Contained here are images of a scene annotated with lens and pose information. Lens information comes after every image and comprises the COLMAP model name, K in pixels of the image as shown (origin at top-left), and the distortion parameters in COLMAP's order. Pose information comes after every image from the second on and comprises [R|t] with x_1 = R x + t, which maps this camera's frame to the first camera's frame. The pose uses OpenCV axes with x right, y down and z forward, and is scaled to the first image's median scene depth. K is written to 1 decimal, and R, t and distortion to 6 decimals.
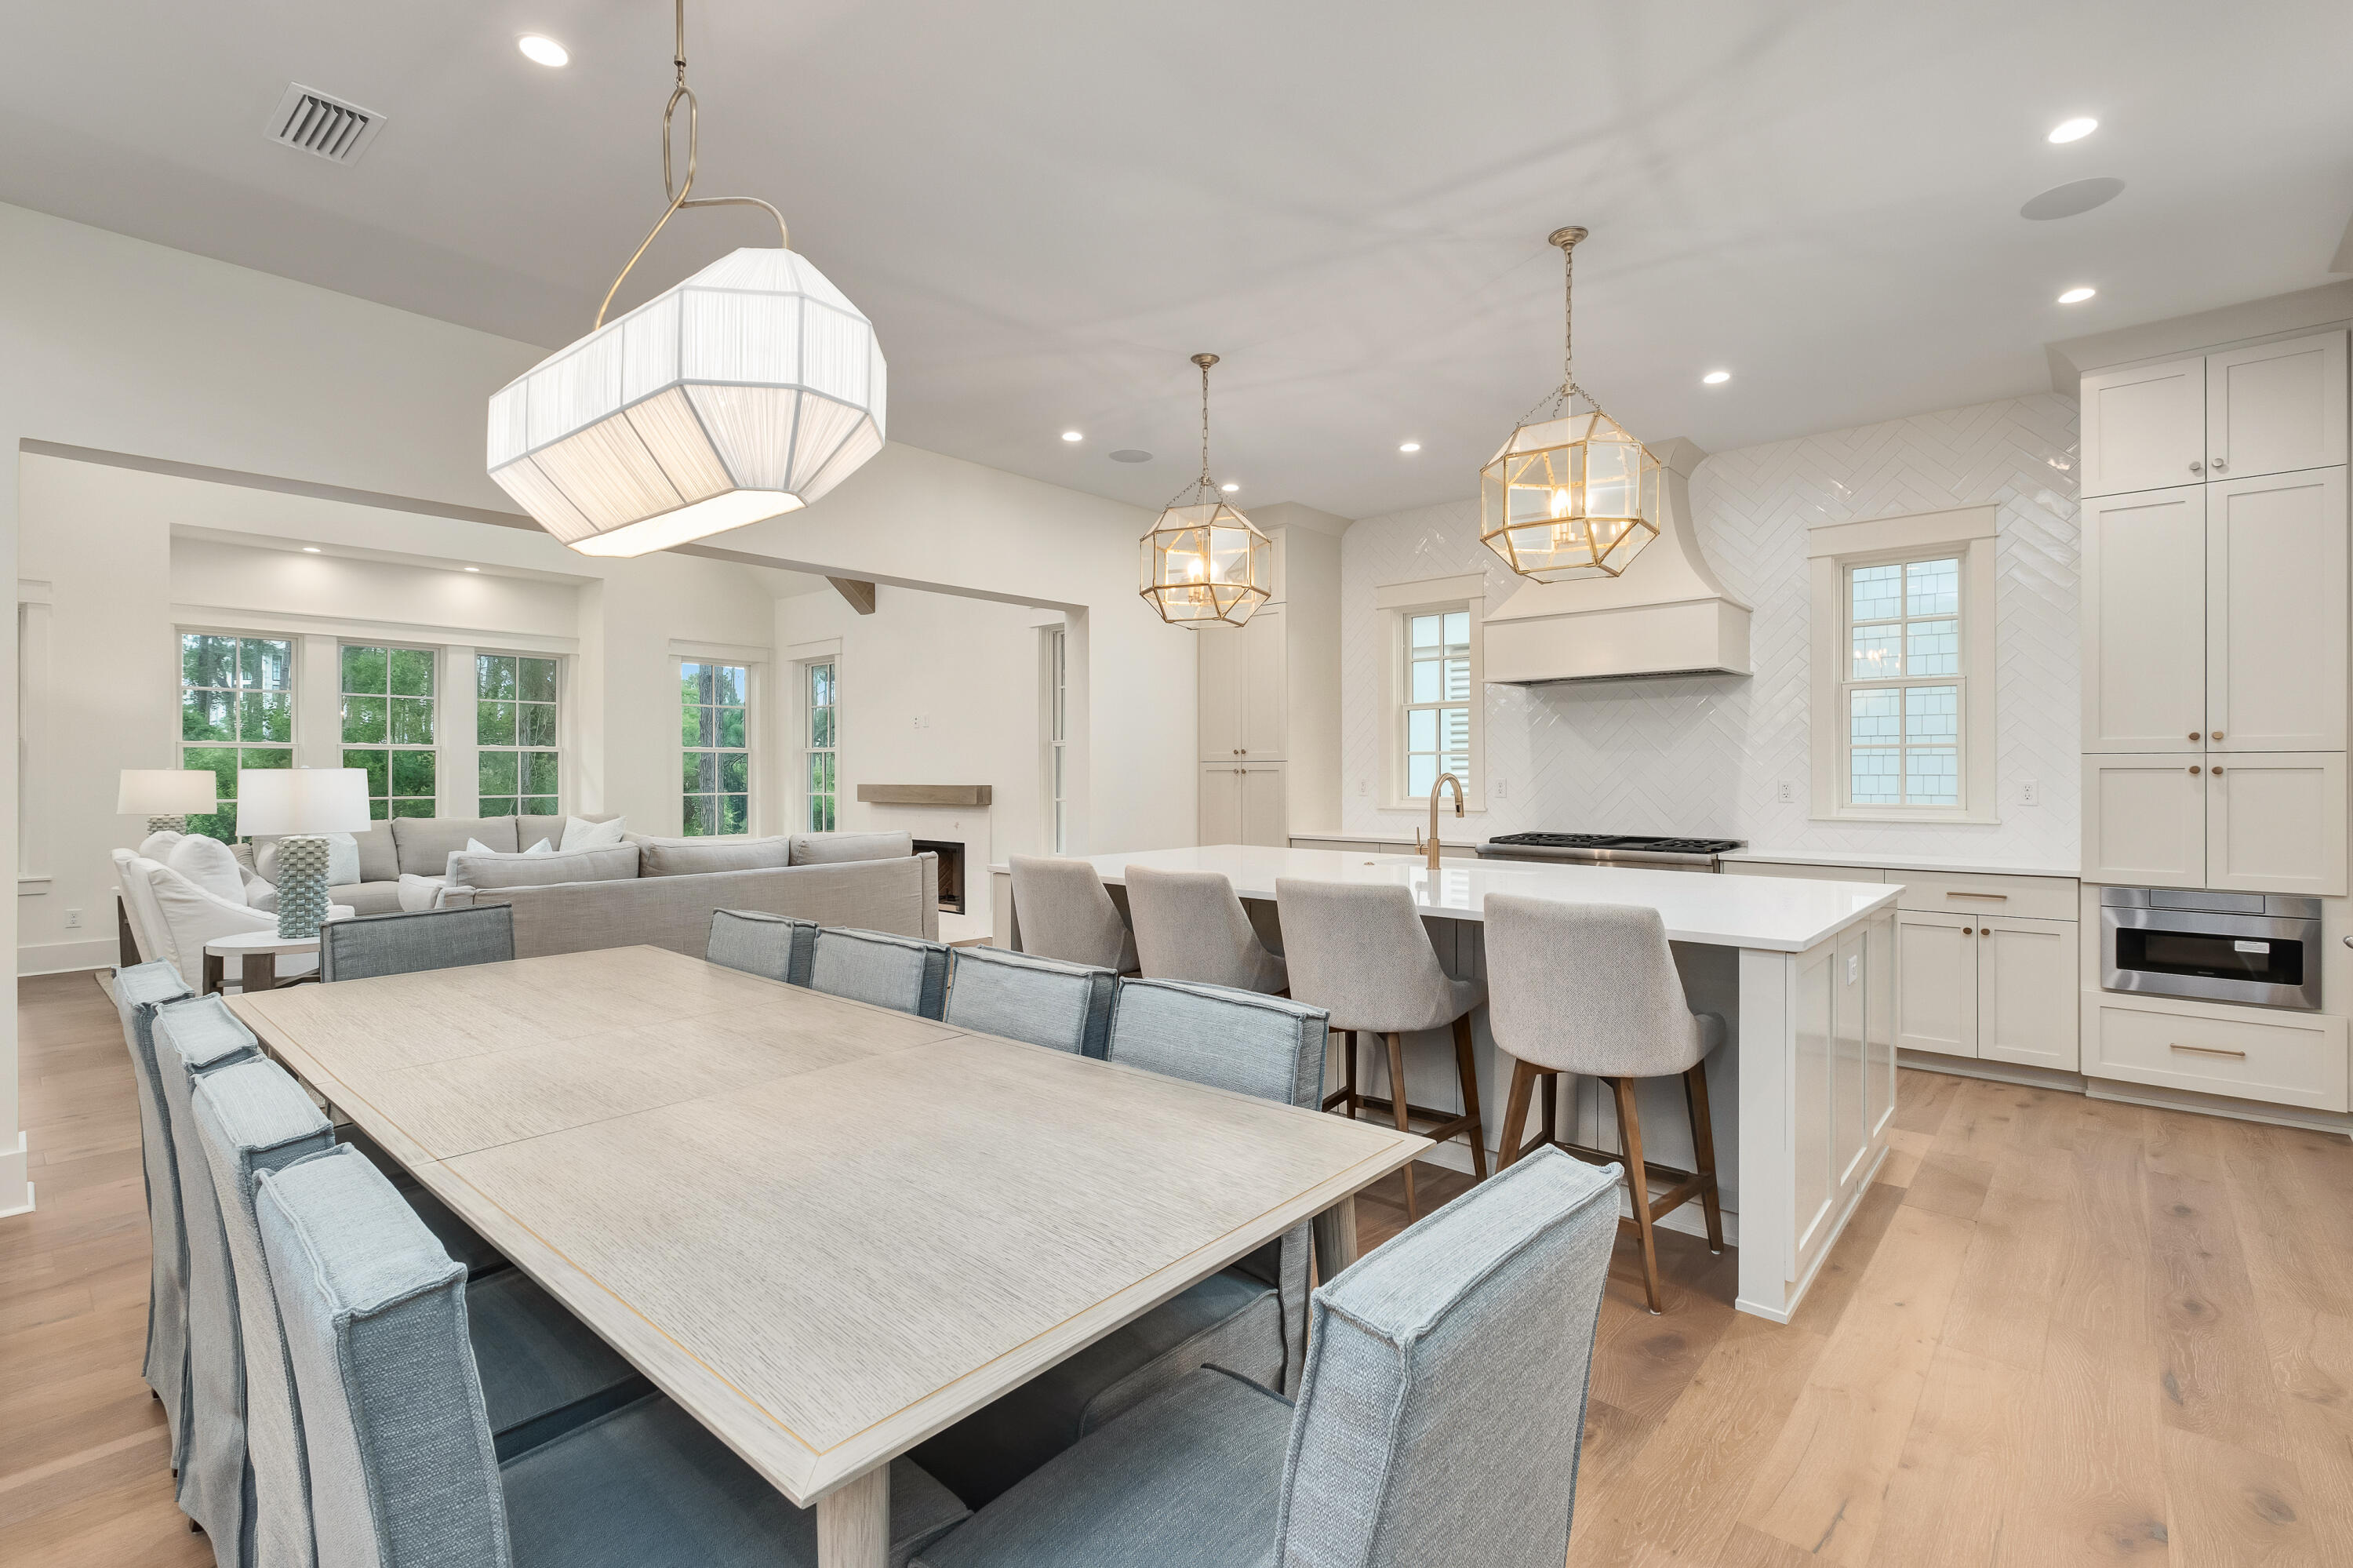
lens RADIAL K [[1053.2, 0, 1180.5], [0, 1053.2, 777.0], [0, 0, 1]] dist [0.004329, -0.003129]
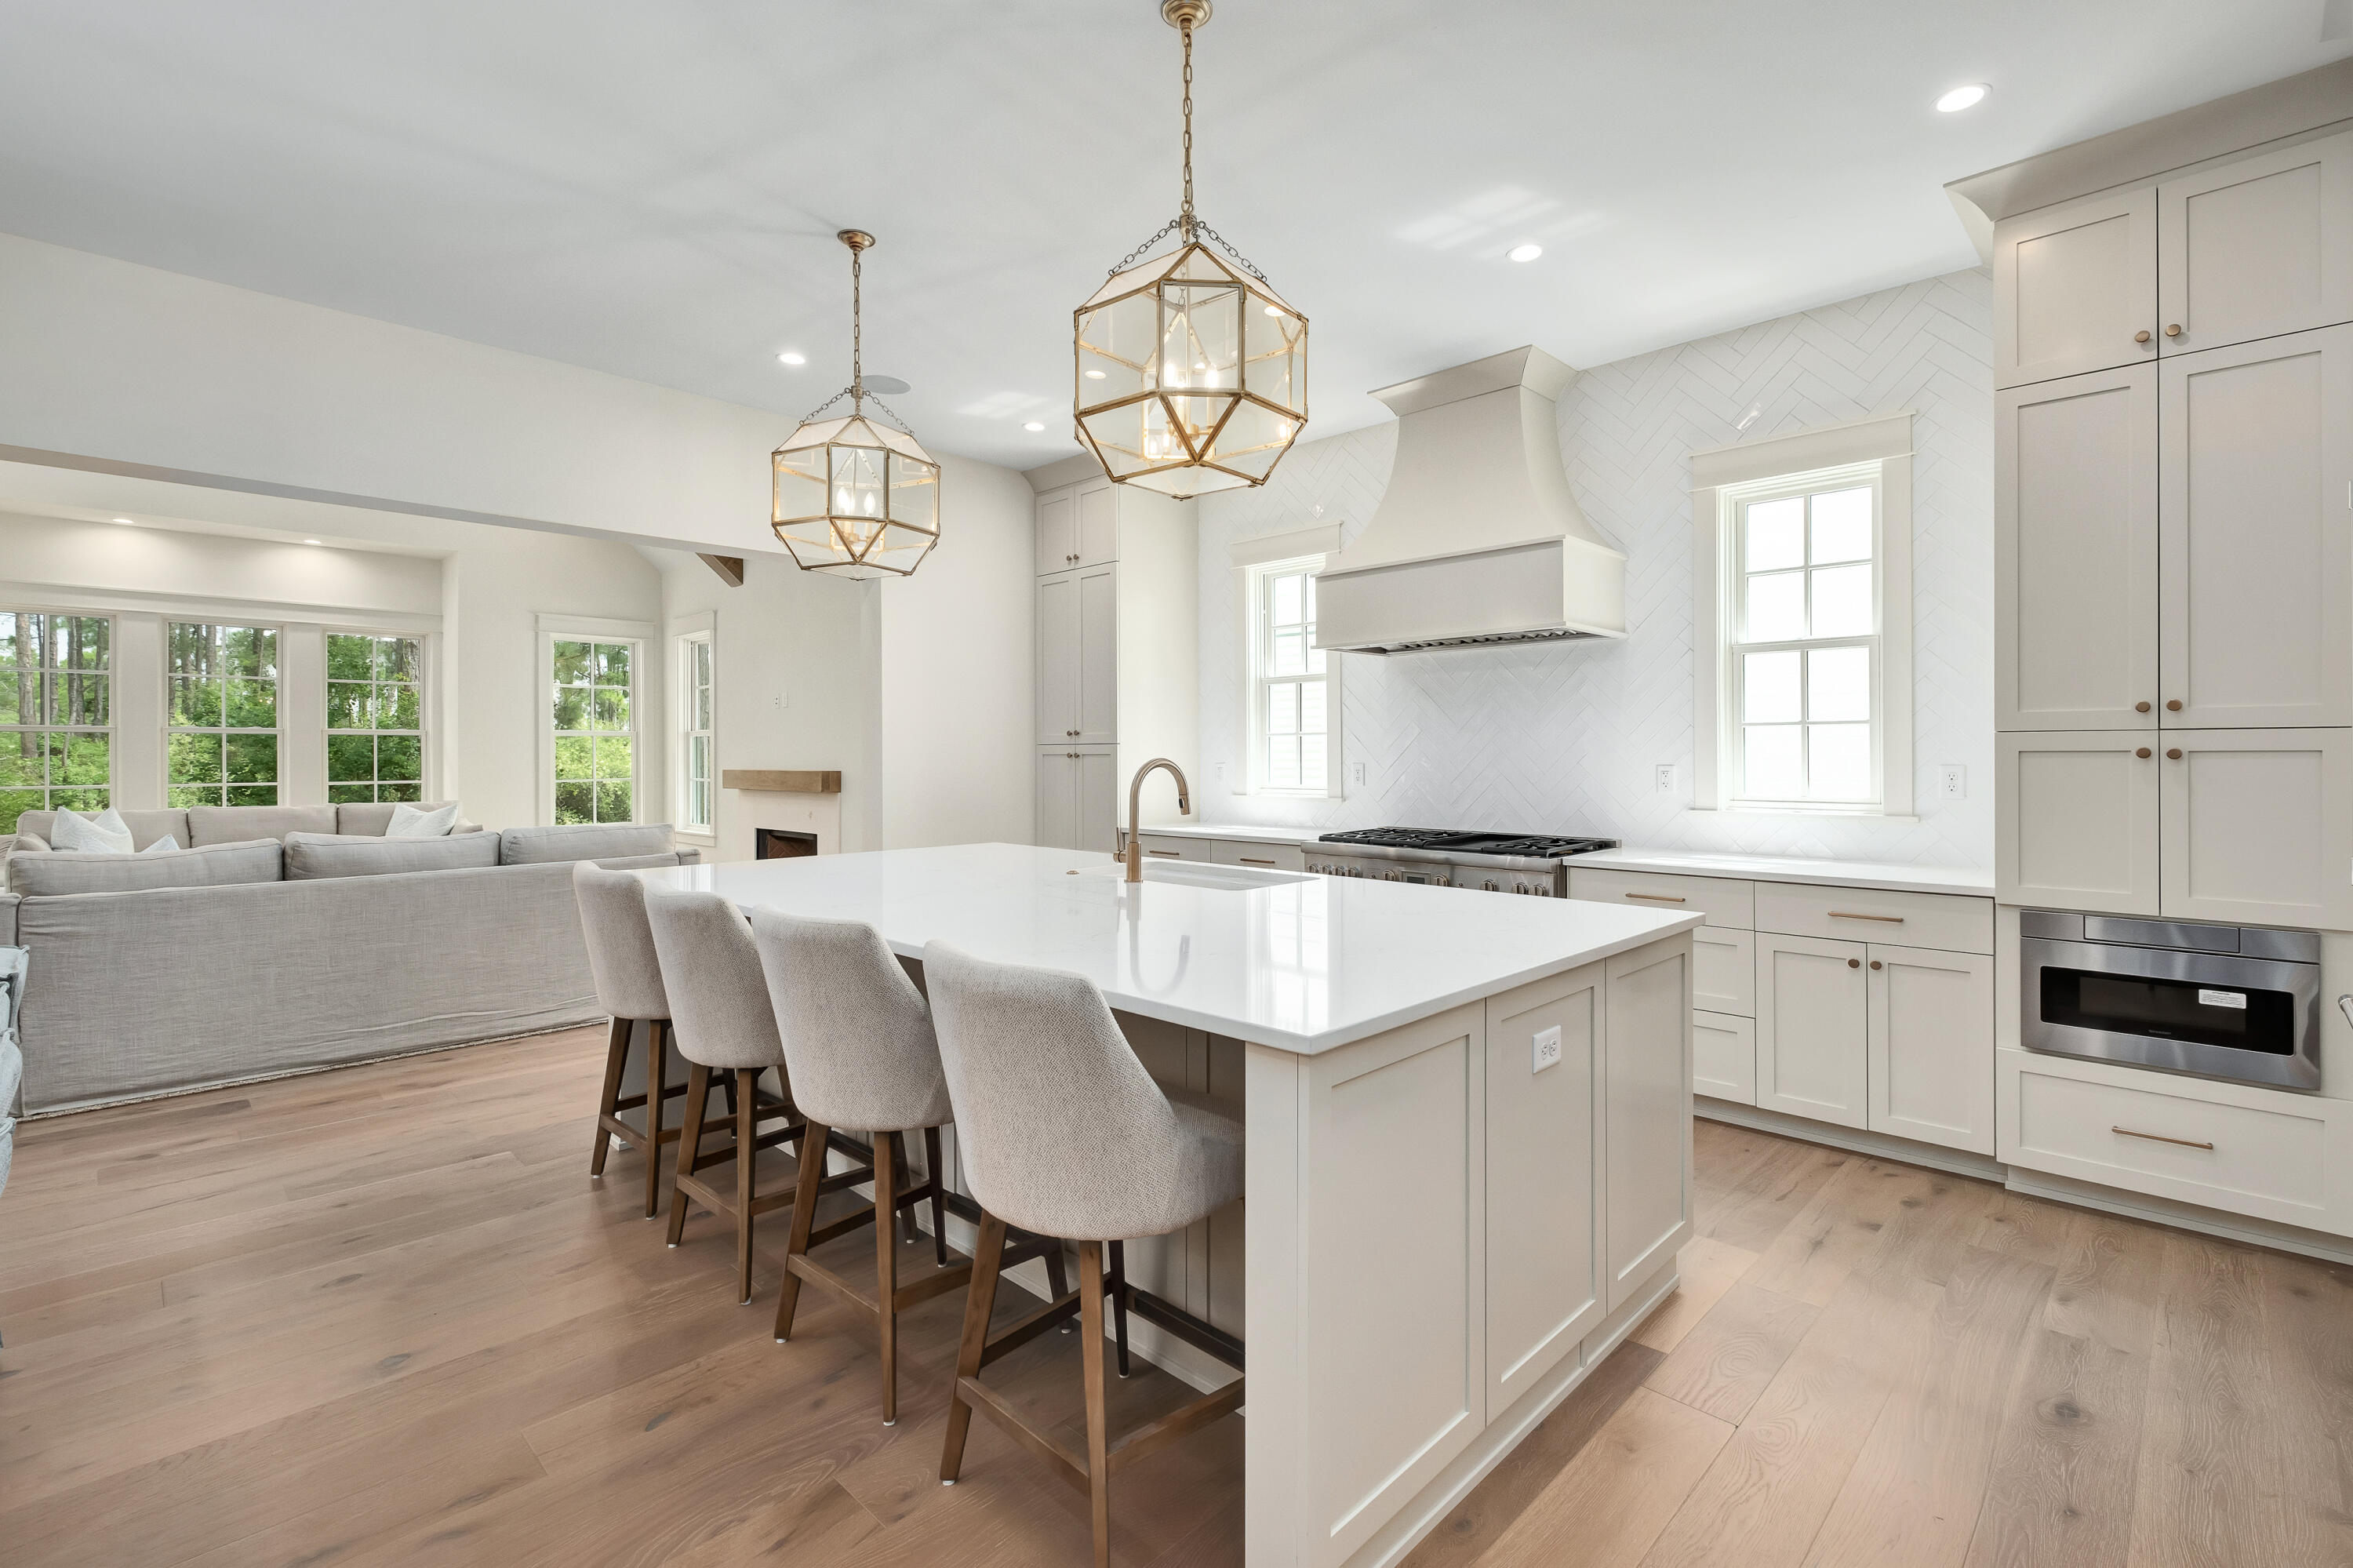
lens RADIAL K [[1053.2, 0, 1171.1], [0, 1053.2, 758.5], [0, 0, 1]] dist [0.004329, -0.003129]
pose [[0.998648, -0.001087, -0.051964, 0.301562], [0.001024, 0.999999, -0.001236, -0.002279], [0.051965, 0.001181, 0.998648, 0.217873]]
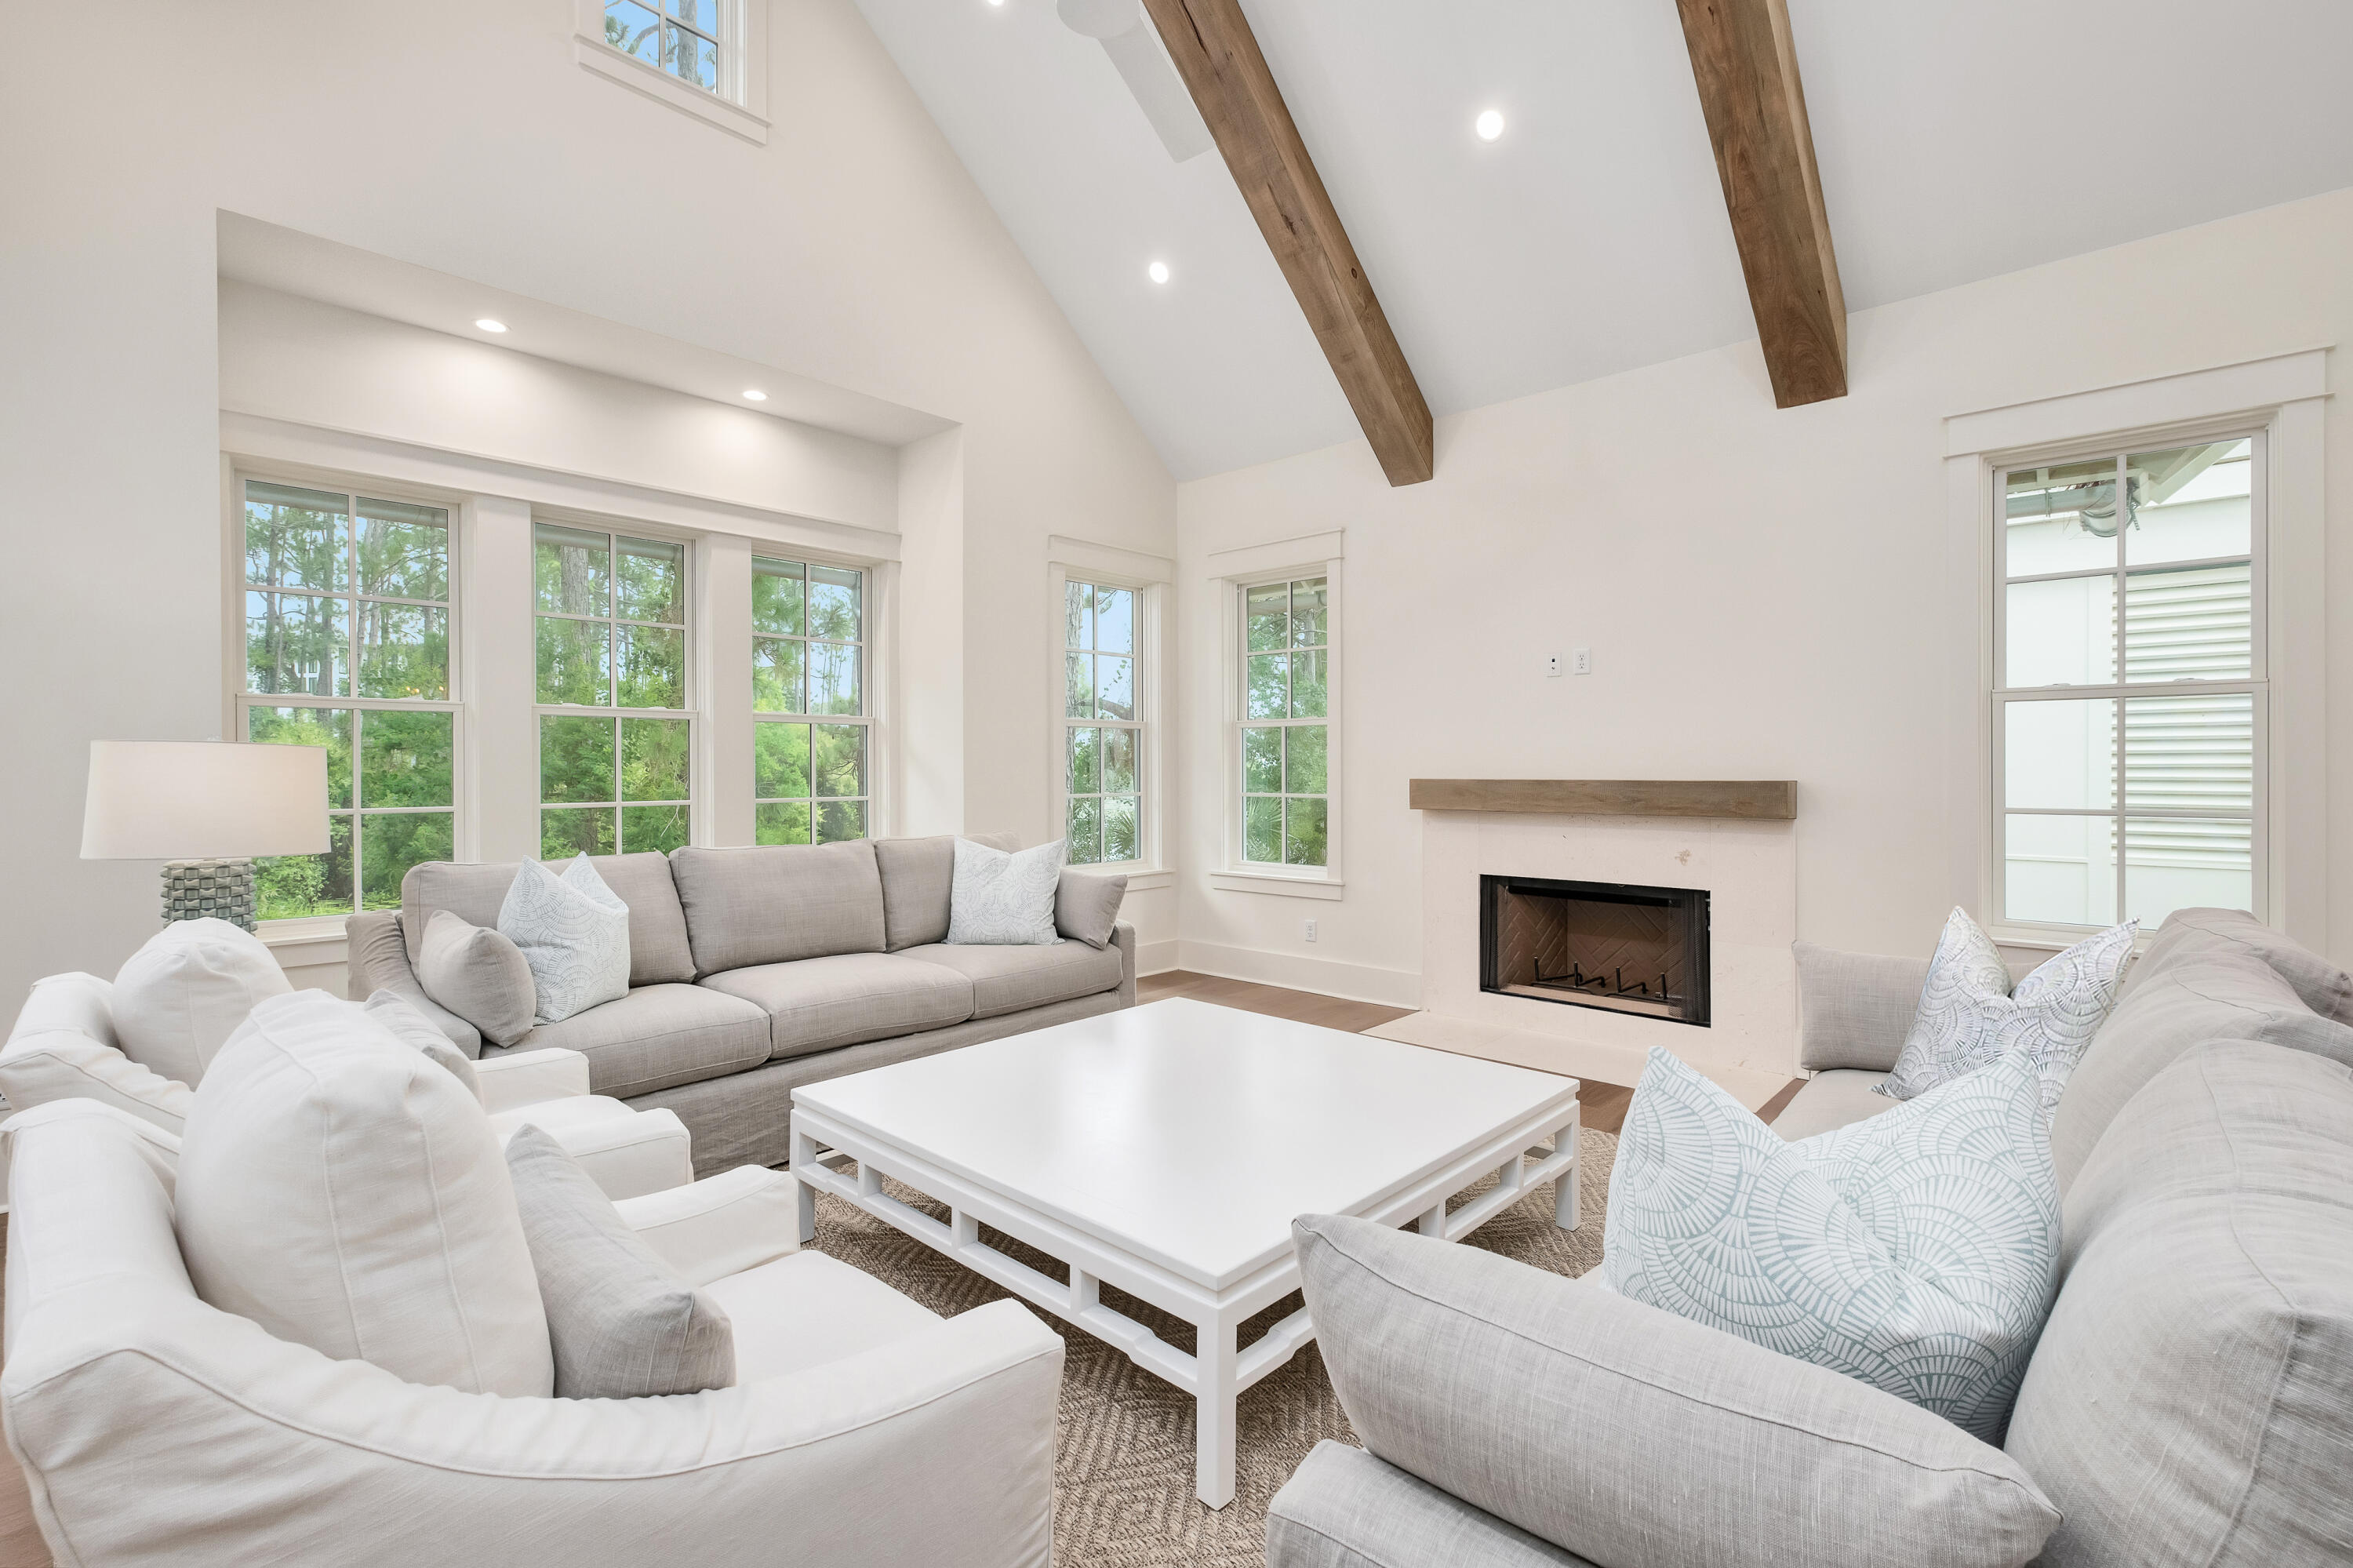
lens RADIAL K [[1053.2, 0, 1195.2], [0, 1053.2, 778.9], [0, 0, 1]] dist [0.004329, -0.003129]
pose [[0.999637, -0.002546, -0.026823, -0.861279], [0.002771, 0.999961, 0.008373, 0.003857], [0.026801, -0.008444, 0.999605, 0.907240]]
